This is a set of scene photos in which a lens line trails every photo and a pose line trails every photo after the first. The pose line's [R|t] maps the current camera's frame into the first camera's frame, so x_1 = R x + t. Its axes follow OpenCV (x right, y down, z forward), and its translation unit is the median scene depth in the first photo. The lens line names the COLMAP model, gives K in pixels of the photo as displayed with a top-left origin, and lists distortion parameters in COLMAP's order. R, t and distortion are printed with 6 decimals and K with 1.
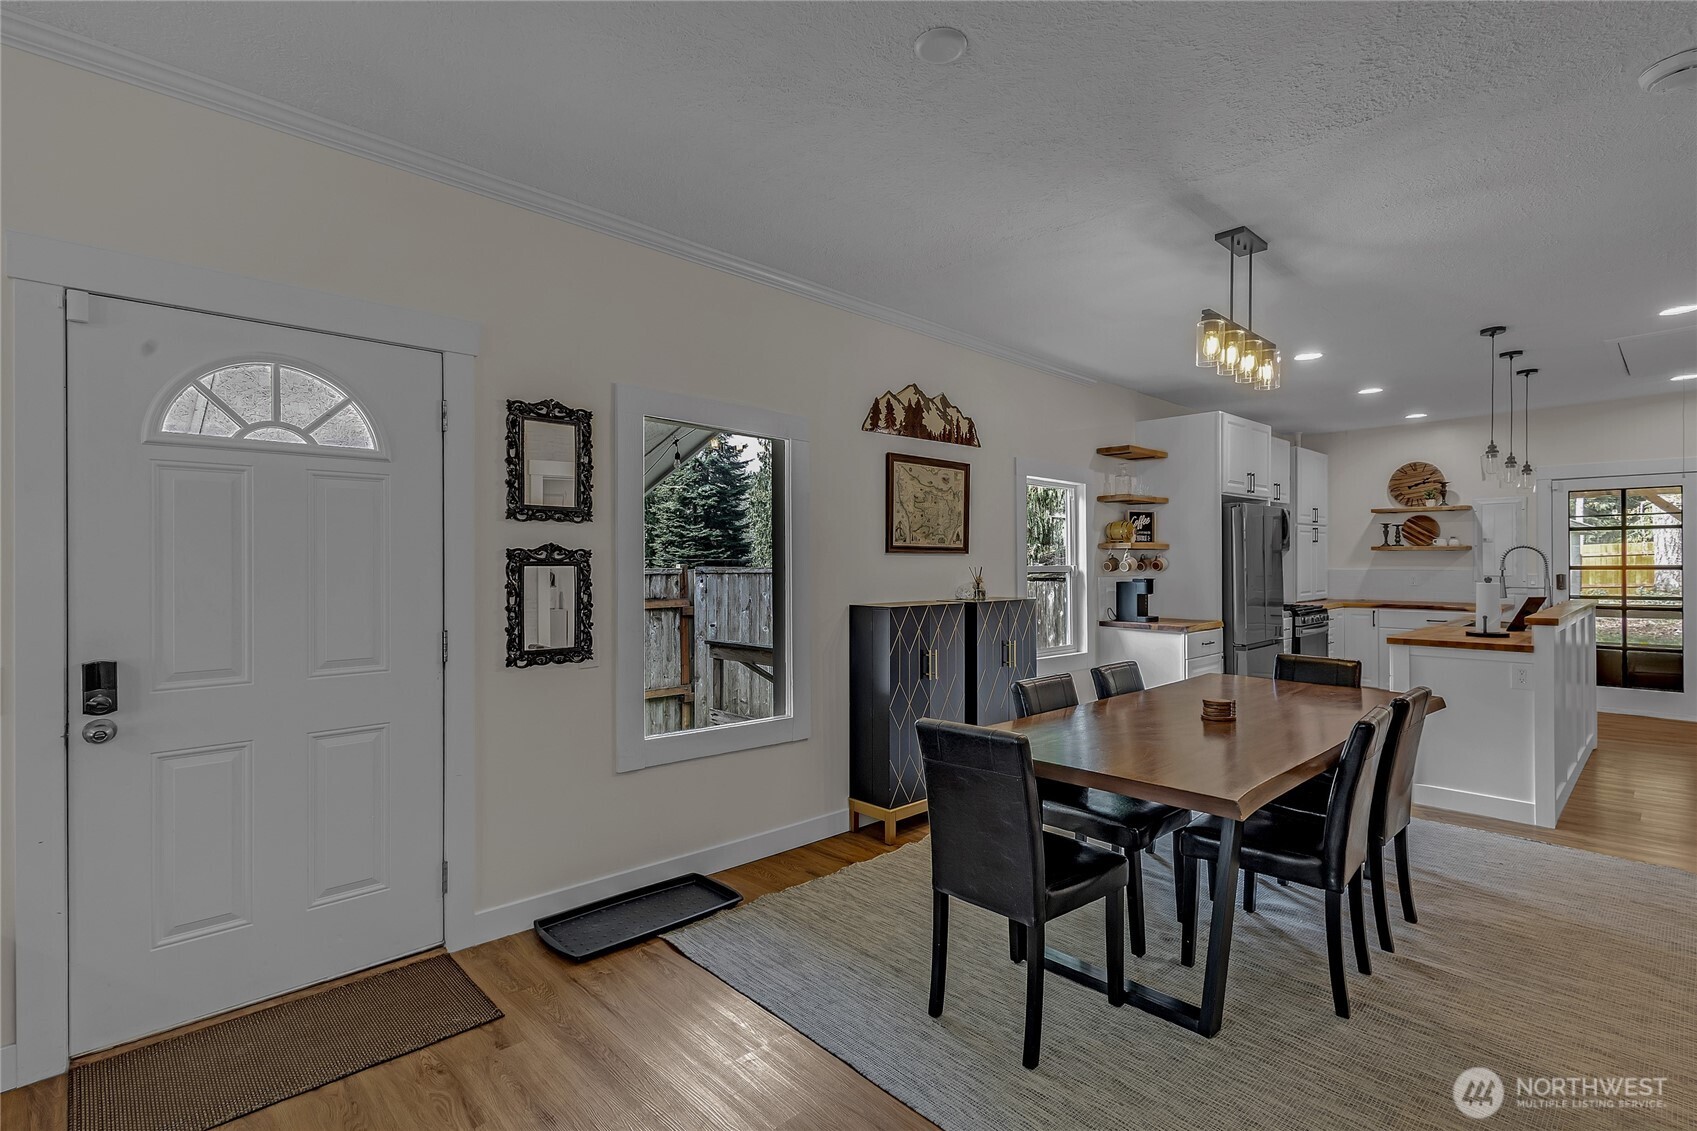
lens RADIAL K [[823.0, 0, 853.4], [0, 823.0, 561.6], [0, 0, 1]] dist [0.003143, -0.000317]
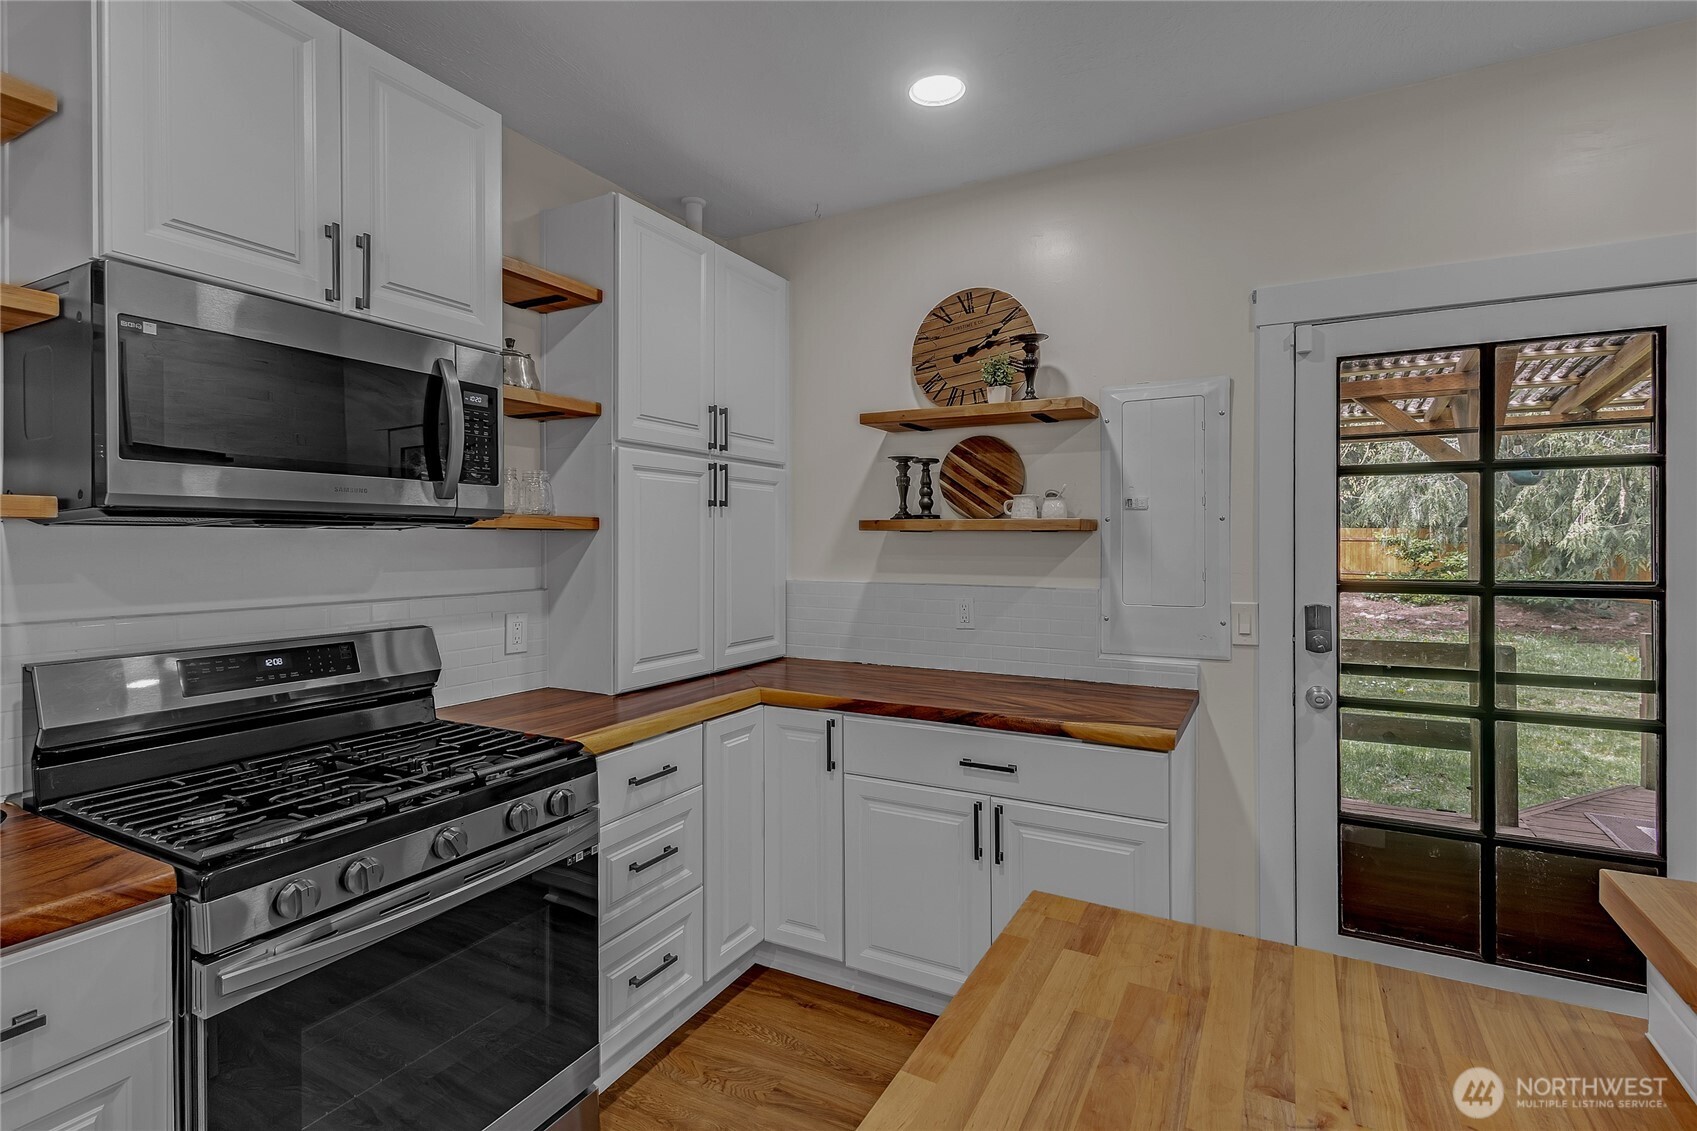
lens RADIAL K [[846.4, 0, 854.3], [0, 846.4, 550.7], [0, 0, 1]] dist [0.011265, -0.000925]
pose [[0.951315, 0.004188, 0.308193, 0.623335], [-0.005391, 0.999981, 0.003051, -0.007323], [-0.308174, -0.004564, 0.951319, 0.794000]]
